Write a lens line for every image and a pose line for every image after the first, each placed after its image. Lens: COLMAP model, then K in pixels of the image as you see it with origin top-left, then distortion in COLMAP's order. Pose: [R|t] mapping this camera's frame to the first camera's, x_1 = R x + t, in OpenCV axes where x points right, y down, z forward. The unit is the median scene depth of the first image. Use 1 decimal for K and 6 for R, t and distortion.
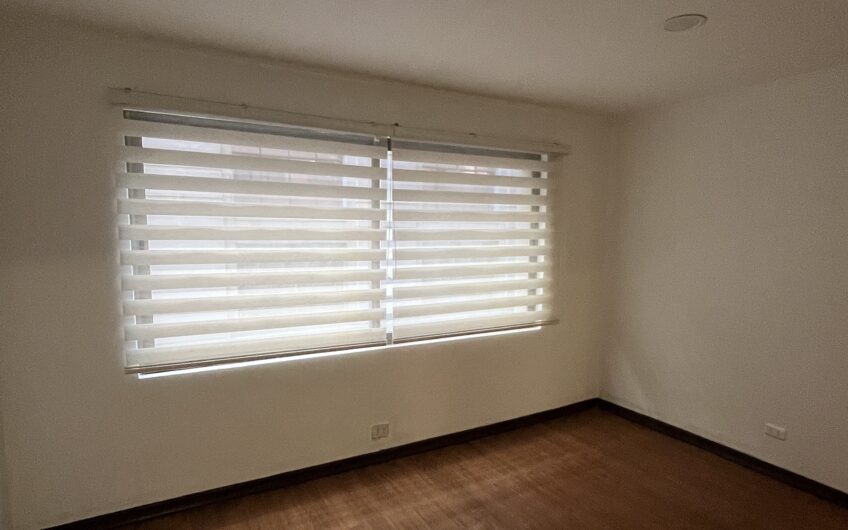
lens RADIAL K [[464.1, 0, 441.4], [0, 464.1, 280.8], [0, 0, 1]] dist [0.005063, 0.000454]
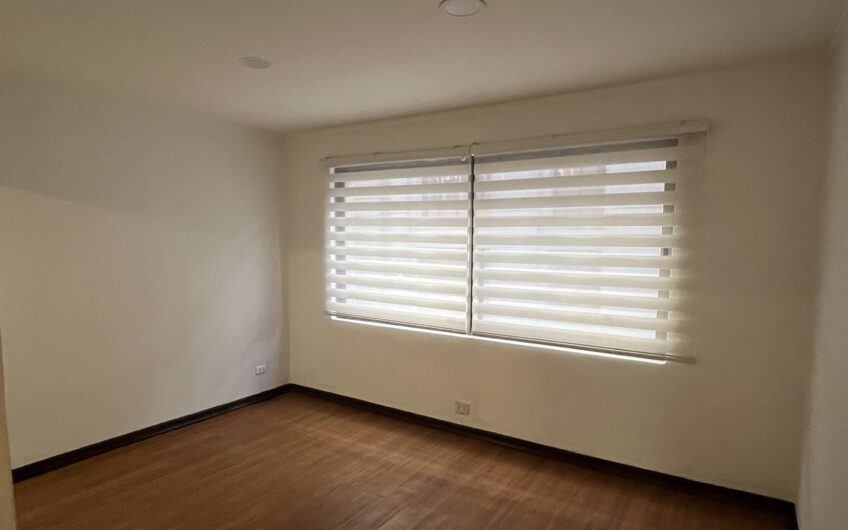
lens RADIAL K [[464.1, 0, 441.4], [0, 464.1, 280.8], [0, 0, 1]] dist [0.005063, 0.000454]
pose [[0.511137, 0.080487, -0.855723, 0.826890], [-0.102853, 0.994179, 0.032074, -0.025022], [0.853323, 0.071620, 0.516440, 0.339657]]
